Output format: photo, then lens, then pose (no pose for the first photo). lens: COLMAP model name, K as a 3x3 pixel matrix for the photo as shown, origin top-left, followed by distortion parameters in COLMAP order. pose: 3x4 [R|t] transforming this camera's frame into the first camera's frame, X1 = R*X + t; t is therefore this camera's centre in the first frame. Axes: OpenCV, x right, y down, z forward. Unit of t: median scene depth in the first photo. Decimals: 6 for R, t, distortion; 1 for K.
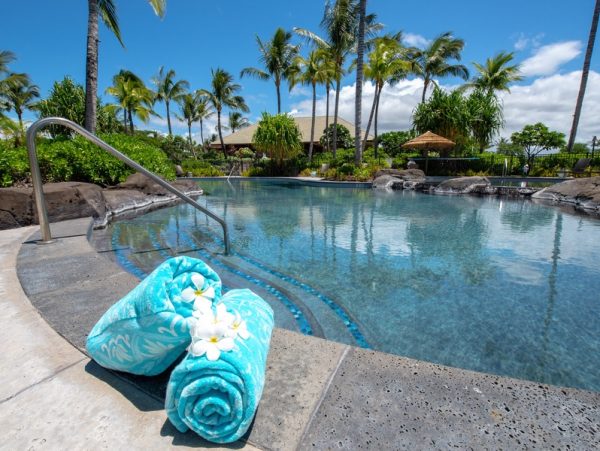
lens RADIAL K [[281.6, 0, 300.7], [0, 281.6, 232.5], [0, 0, 1]] dist [-0.003714, -0.000857]
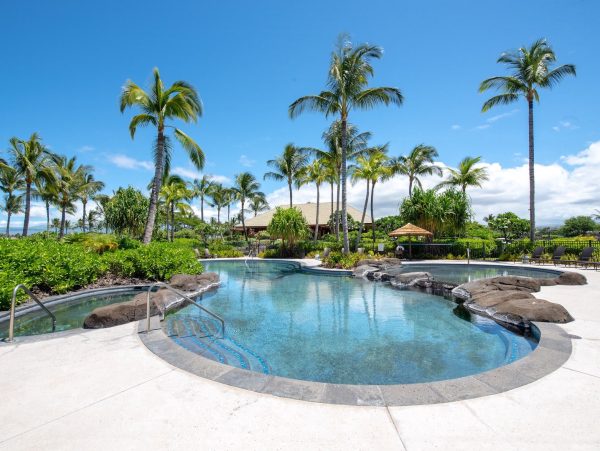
lens RADIAL K [[281.6, 0, 300.7], [0, 281.6, 232.5], [0, 0, 1]] dist [-0.003714, -0.000857]
pose [[0.996767, -0.014986, -0.078937, 0.067977], [-0.003948, 0.972130, -0.234410, -0.027667], [0.080249, 0.233964, 0.968928, -0.161305]]
